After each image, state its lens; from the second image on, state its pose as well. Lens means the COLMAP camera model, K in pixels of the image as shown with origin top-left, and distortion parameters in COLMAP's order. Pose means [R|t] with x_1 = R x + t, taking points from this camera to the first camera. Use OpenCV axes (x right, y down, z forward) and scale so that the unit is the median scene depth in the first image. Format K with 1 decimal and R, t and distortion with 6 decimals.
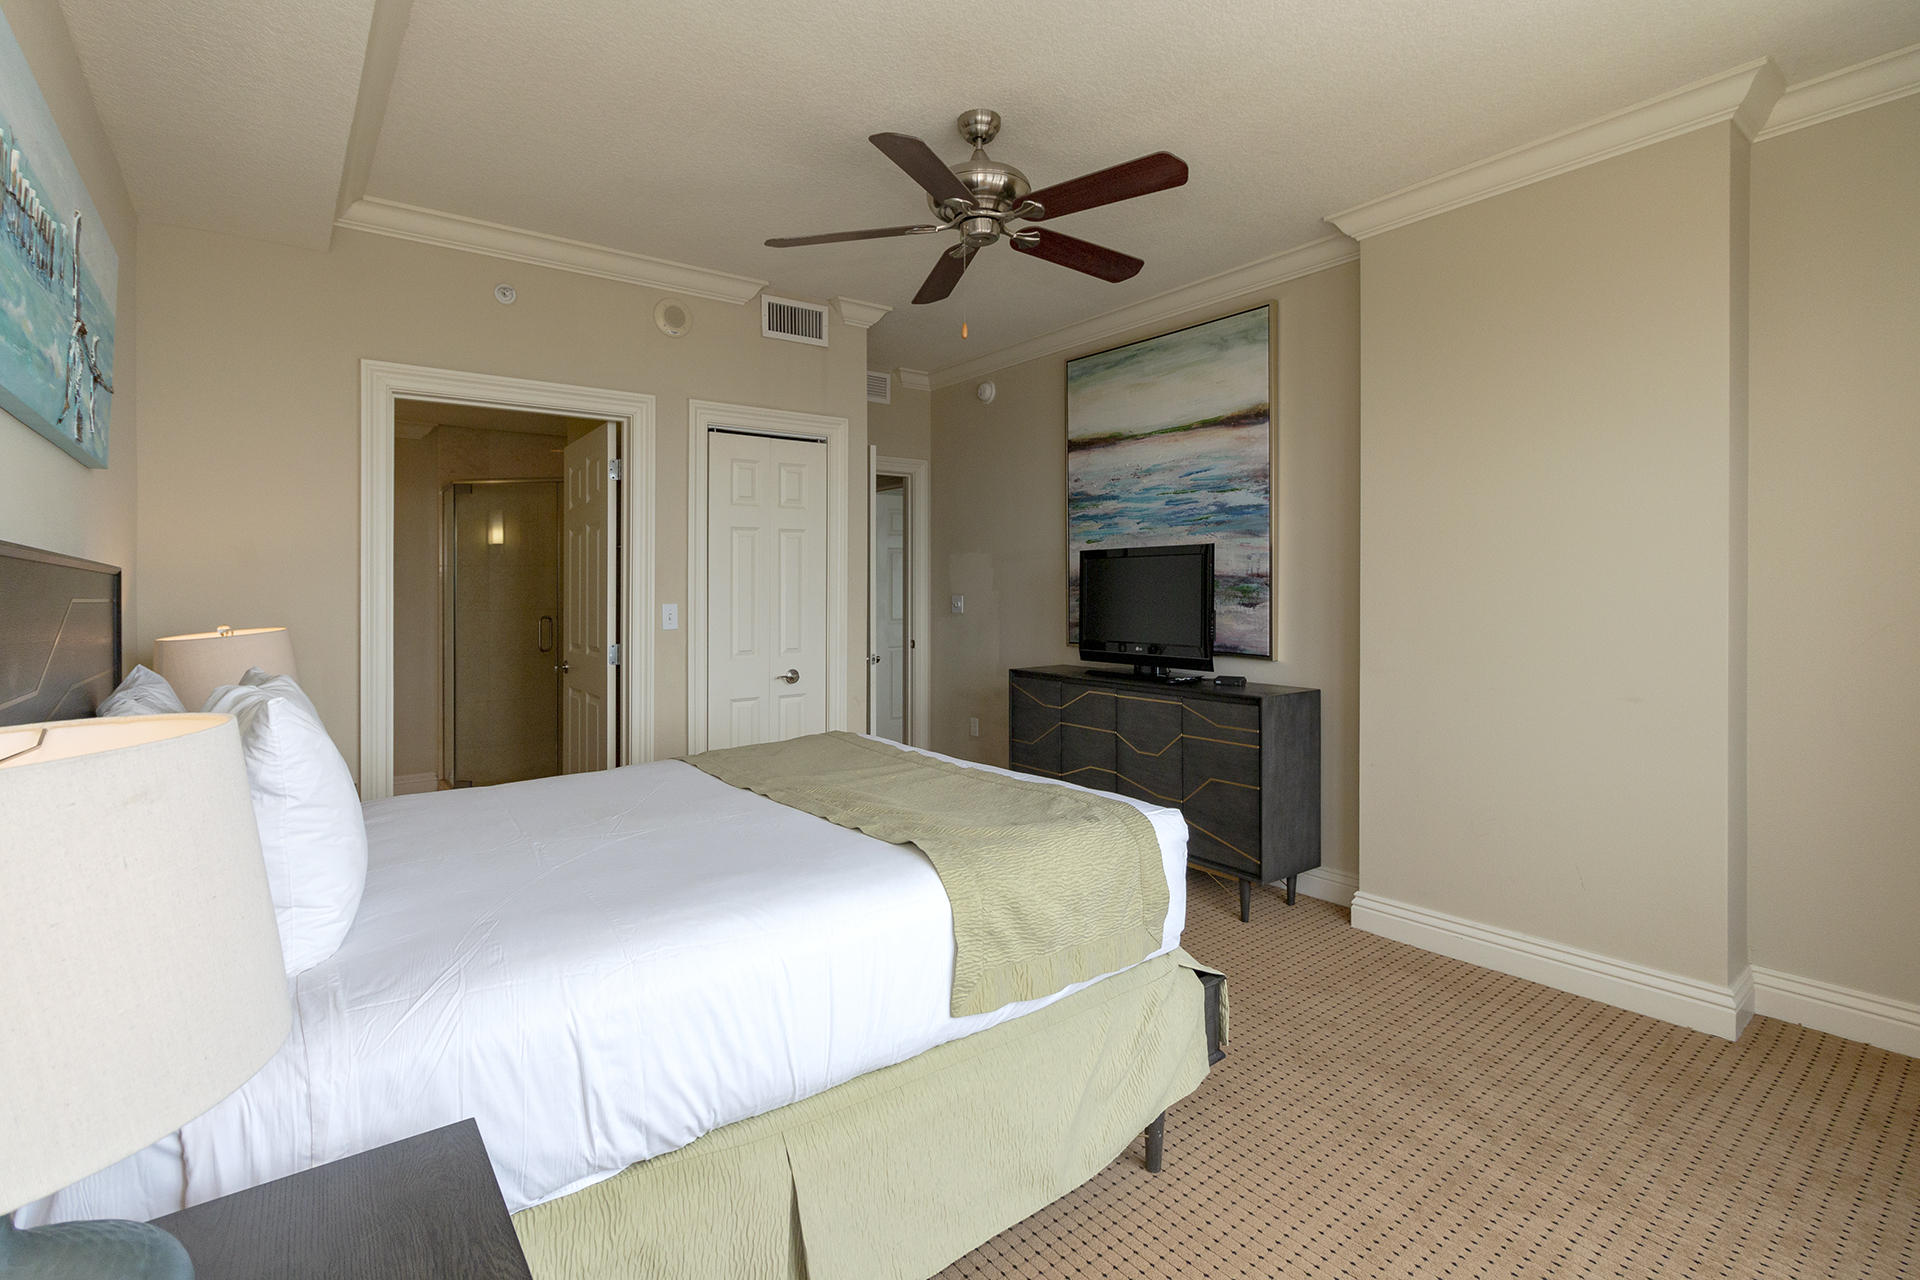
lens RADIAL K [[892.1, 0, 987.1], [0, 892.1, 590.5], [0, 0, 1]] dist [-0.001030, 0.001646]
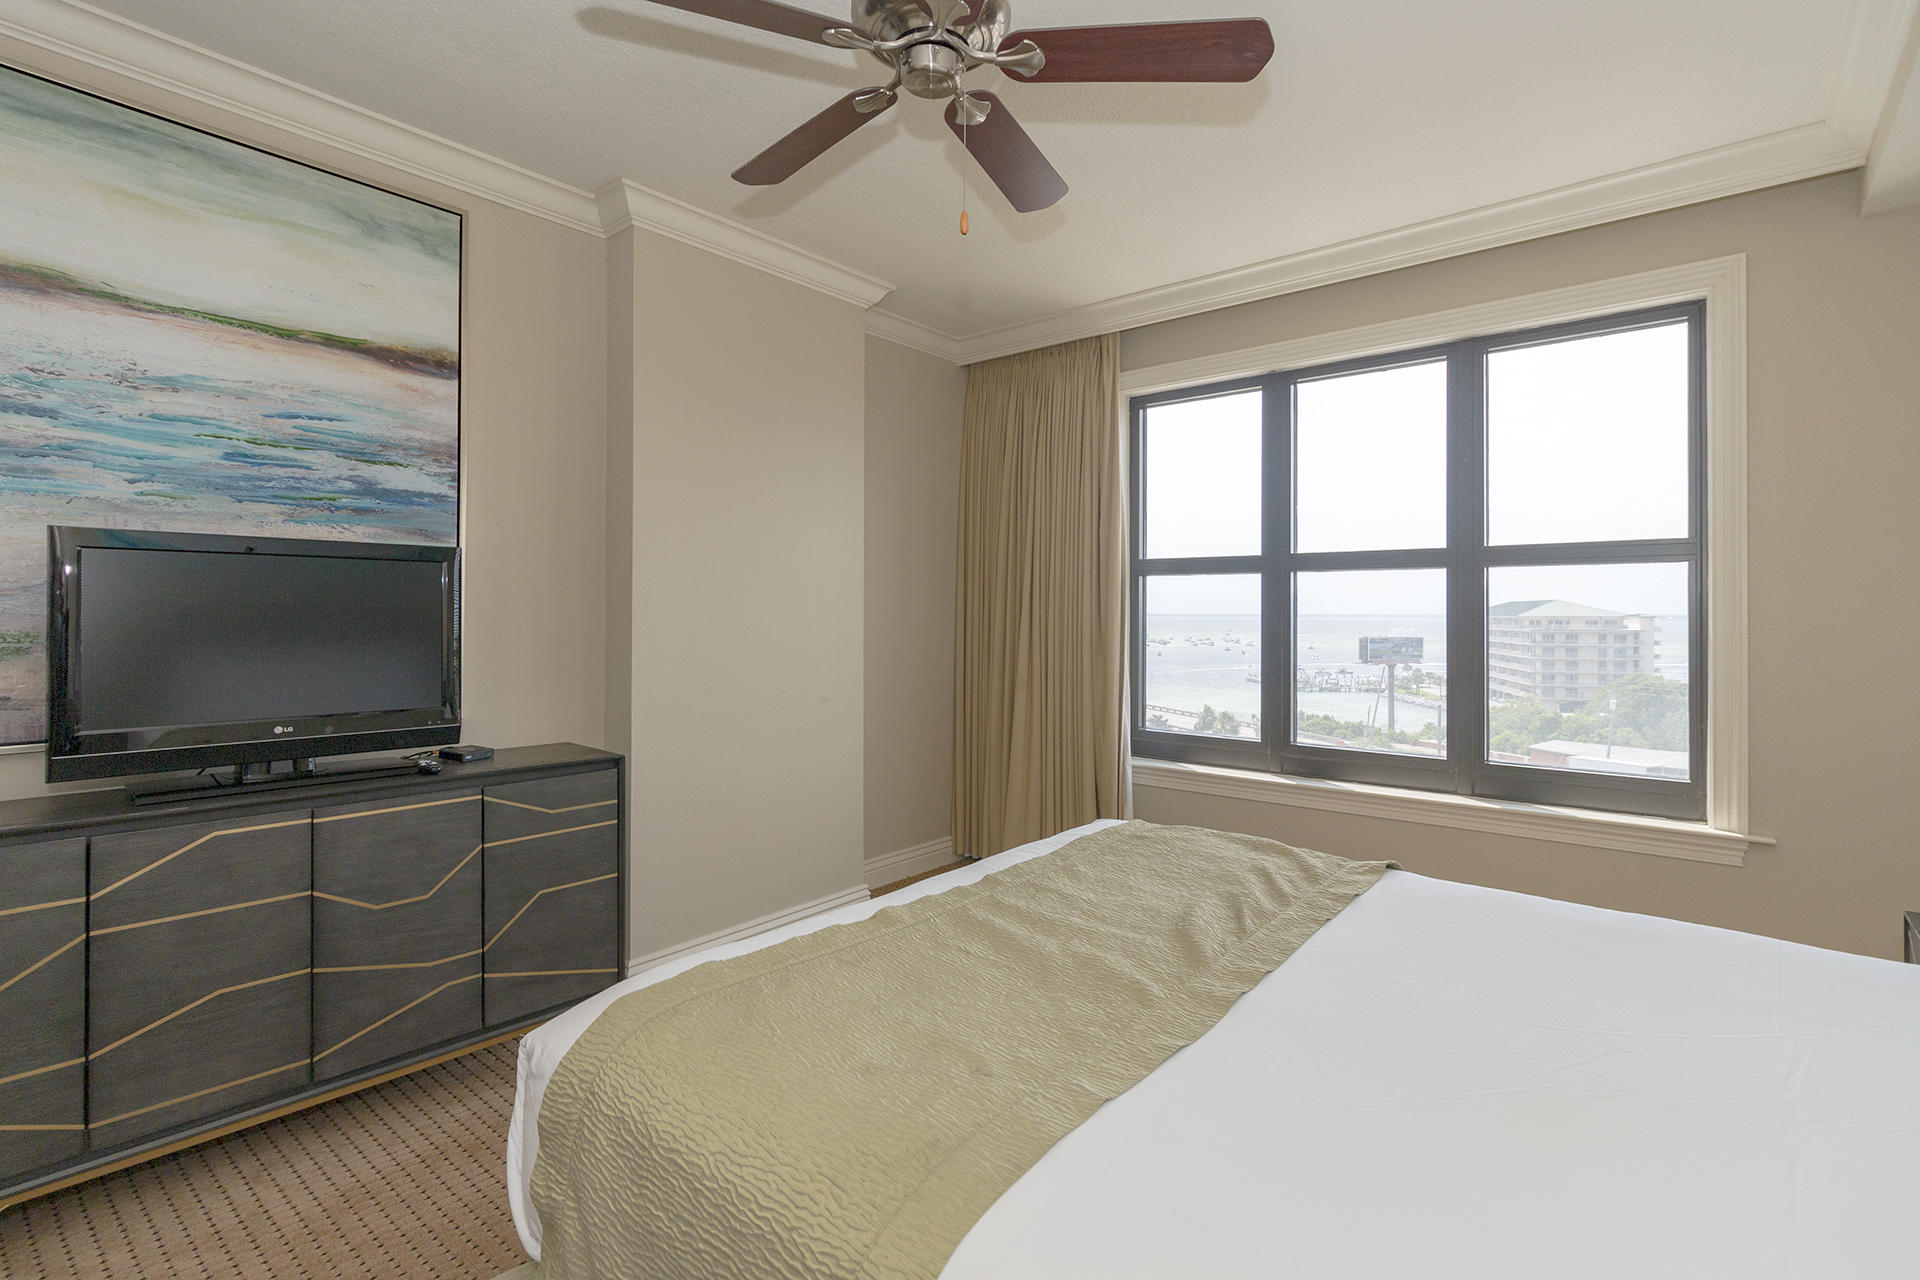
lens RADIAL K [[892.1, 0, 968.5], [0, 892.1, 612.6], [0, 0, 1]] dist [-0.001030, 0.001646]
pose [[-0.195886, 0.009330, 0.980582, -0.424647], [0.003104, 0.999956, -0.008894, 0.001740], [-0.980622, 0.001302, -0.195906, 0.699332]]
